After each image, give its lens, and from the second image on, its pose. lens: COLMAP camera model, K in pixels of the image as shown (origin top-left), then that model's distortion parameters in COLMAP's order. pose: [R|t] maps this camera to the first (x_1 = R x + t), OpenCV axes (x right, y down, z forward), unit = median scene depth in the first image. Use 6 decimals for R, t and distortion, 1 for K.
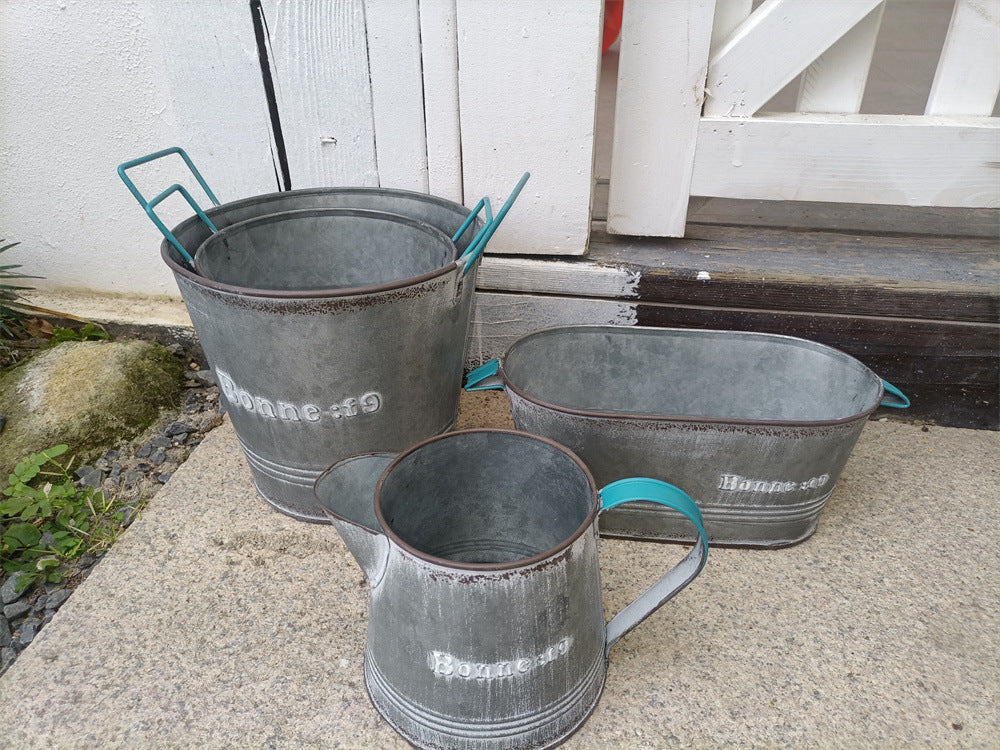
lens RADIAL K [[768.5, 0, 495.8], [0, 768.5, 378.3], [0, 0, 1]] dist [0.049586, -0.045862]
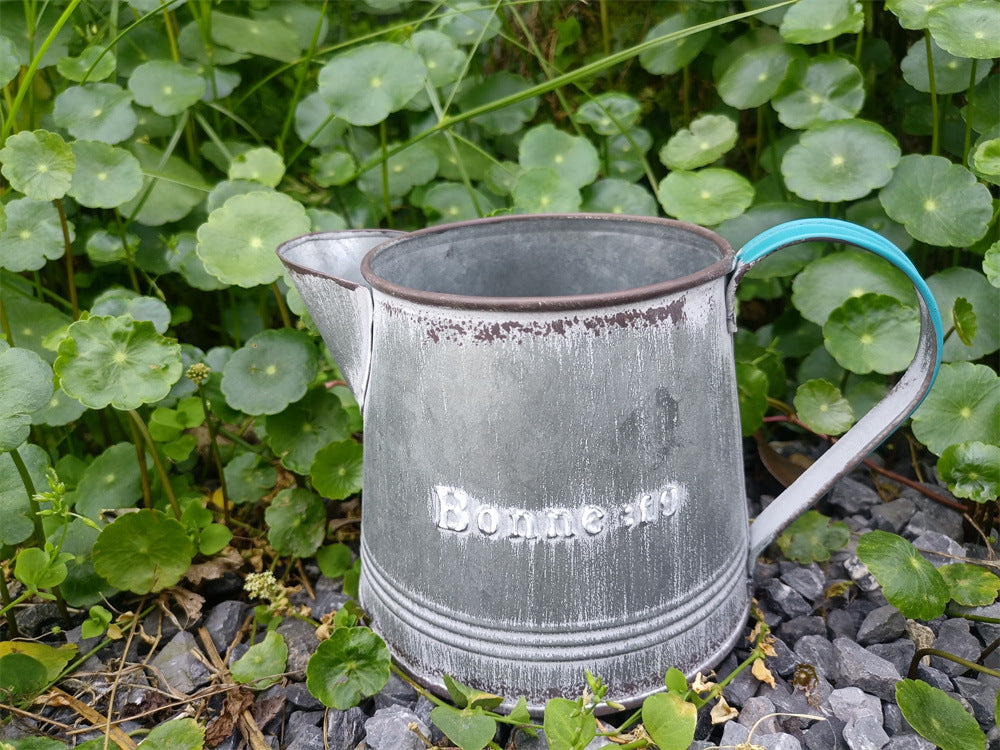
lens RADIAL K [[780.0, 0, 493.2], [0, 780.0, 376.3], [0, 0, 1]] dist [0.003941, 0.000753]
pose [[0.983317, 0.016389, -0.181162, 0.064550], [-0.039163, 0.991651, -0.122860, 0.339339], [0.177636, 0.127905, 0.975749, 0.424179]]
